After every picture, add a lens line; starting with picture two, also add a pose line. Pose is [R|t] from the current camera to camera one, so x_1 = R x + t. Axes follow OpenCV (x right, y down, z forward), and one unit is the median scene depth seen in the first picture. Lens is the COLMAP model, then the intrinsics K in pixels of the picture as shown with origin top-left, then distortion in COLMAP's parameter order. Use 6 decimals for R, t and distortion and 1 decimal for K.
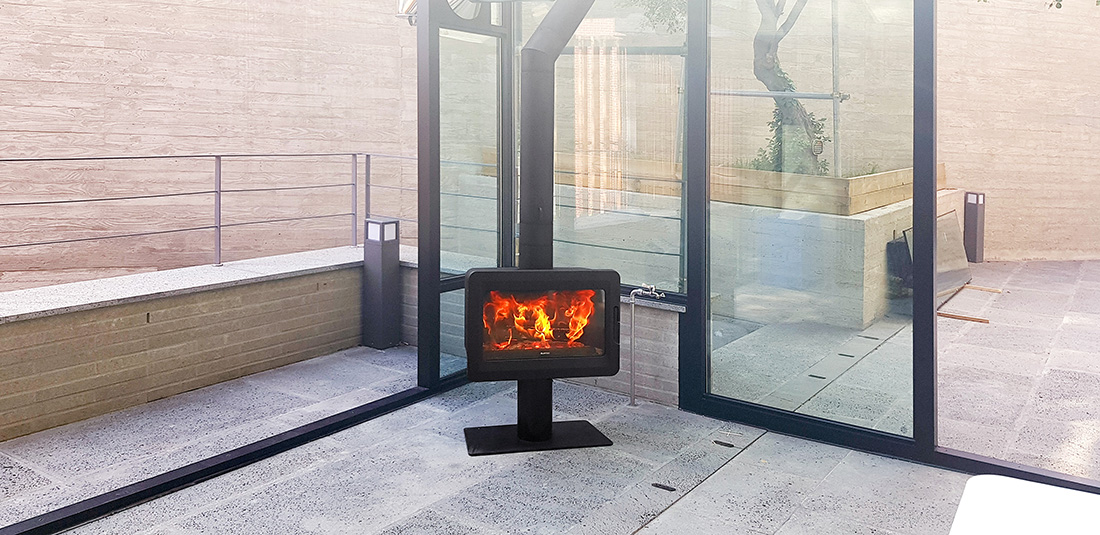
lens RADIAL K [[921.0, 0, 373.9], [0, 921.0, 305.0], [0, 0, 1]] dist [-0.026552, 0.004956]
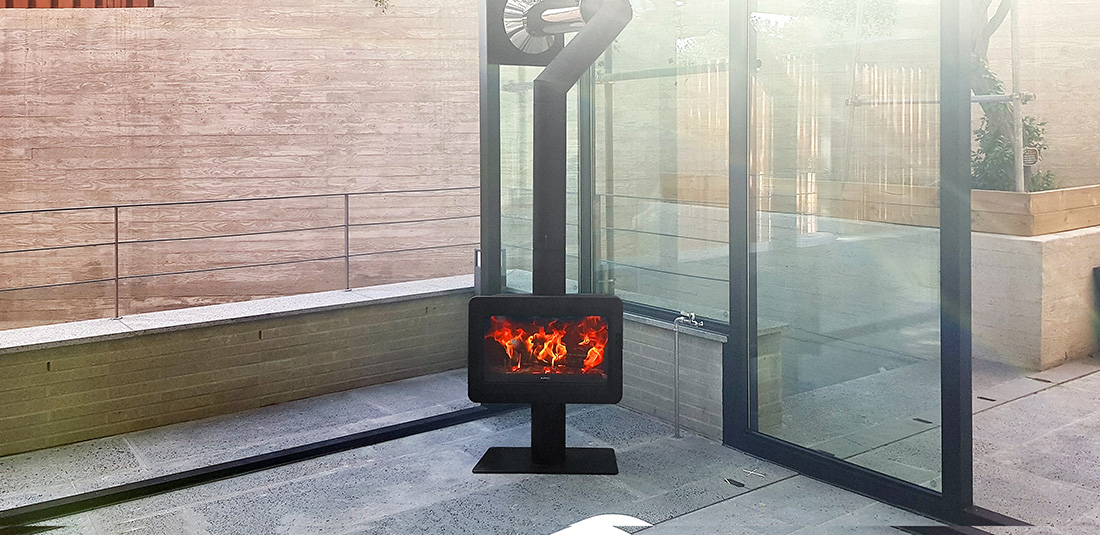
lens RADIAL K [[883.3, 0, 499.9], [0, 883.3, 323.7], [0, 0, 1]] dist [-0.000510, -0.009889]
pose [[0.929297, 0.018938, -0.368848, 0.406732], [-0.022166, 0.999744, -0.004514, -0.001778], [0.368668, 0.012370, 0.929479, 0.059467]]
